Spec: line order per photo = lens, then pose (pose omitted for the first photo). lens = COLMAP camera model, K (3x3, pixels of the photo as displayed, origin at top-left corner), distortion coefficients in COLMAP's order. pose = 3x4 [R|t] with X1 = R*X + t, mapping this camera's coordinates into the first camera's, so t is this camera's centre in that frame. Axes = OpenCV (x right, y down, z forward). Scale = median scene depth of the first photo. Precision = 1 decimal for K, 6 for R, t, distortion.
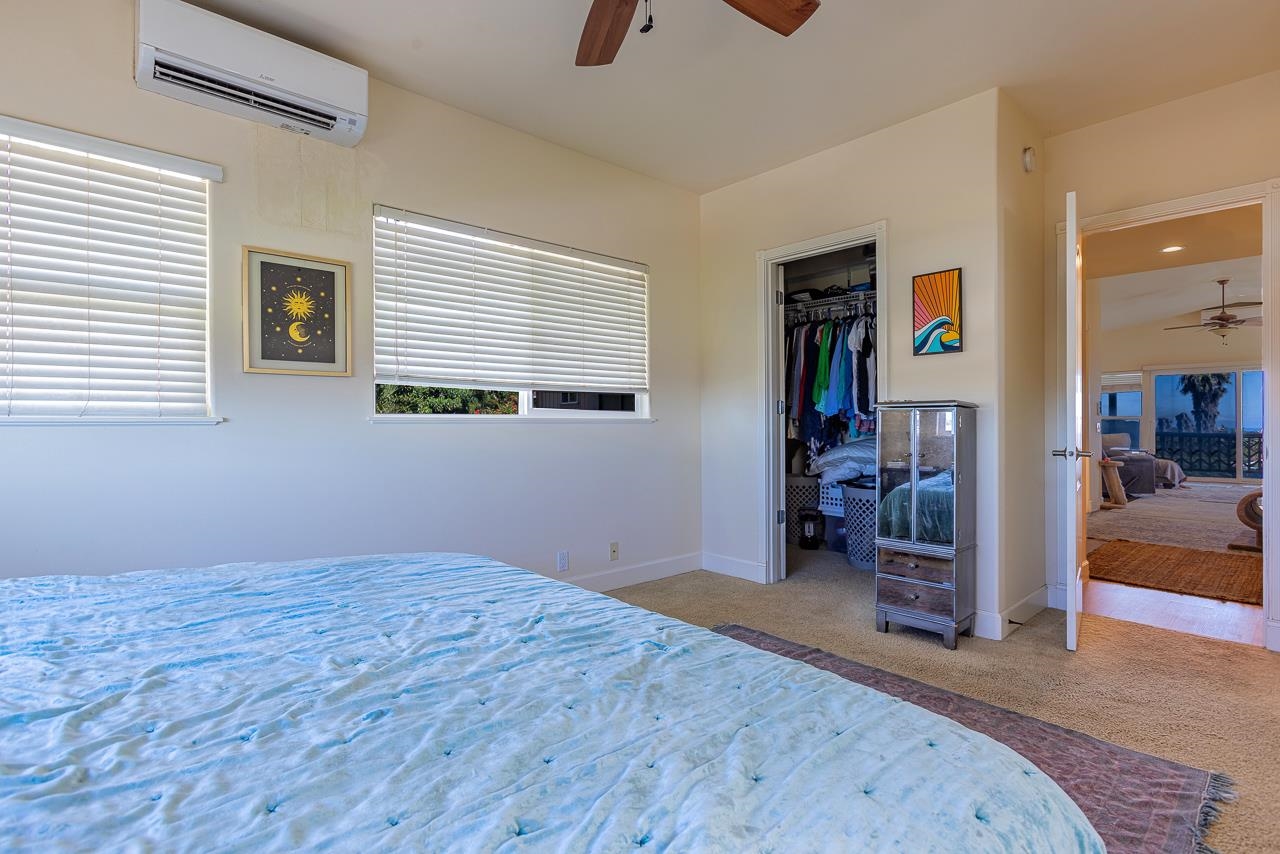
lens RADIAL K [[608.6, 0, 638.7], [0, 608.6, 426.5], [0, 0, 1]] dist [-0.006633, 0.000899]
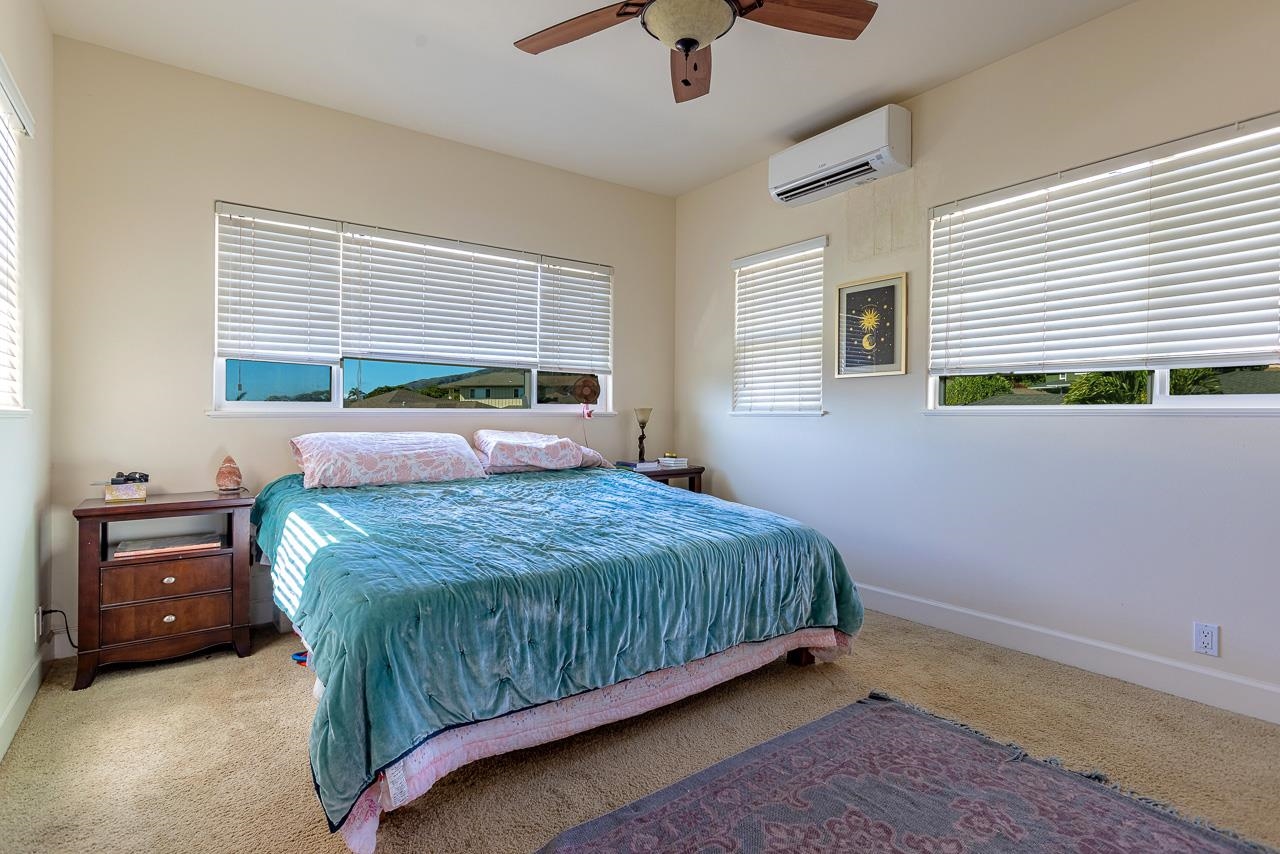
lens RADIAL K [[624.3, 0, 637.6], [0, 624.3, 420.6], [0, 0, 1]] dist [-0.022603, 0.004553]
pose [[-0.109418, 0.010086, -0.993945, 0.745185], [-0.010120, 0.999885, 0.011261, -0.003905], [0.993944, 0.011291, -0.109303, 0.654129]]
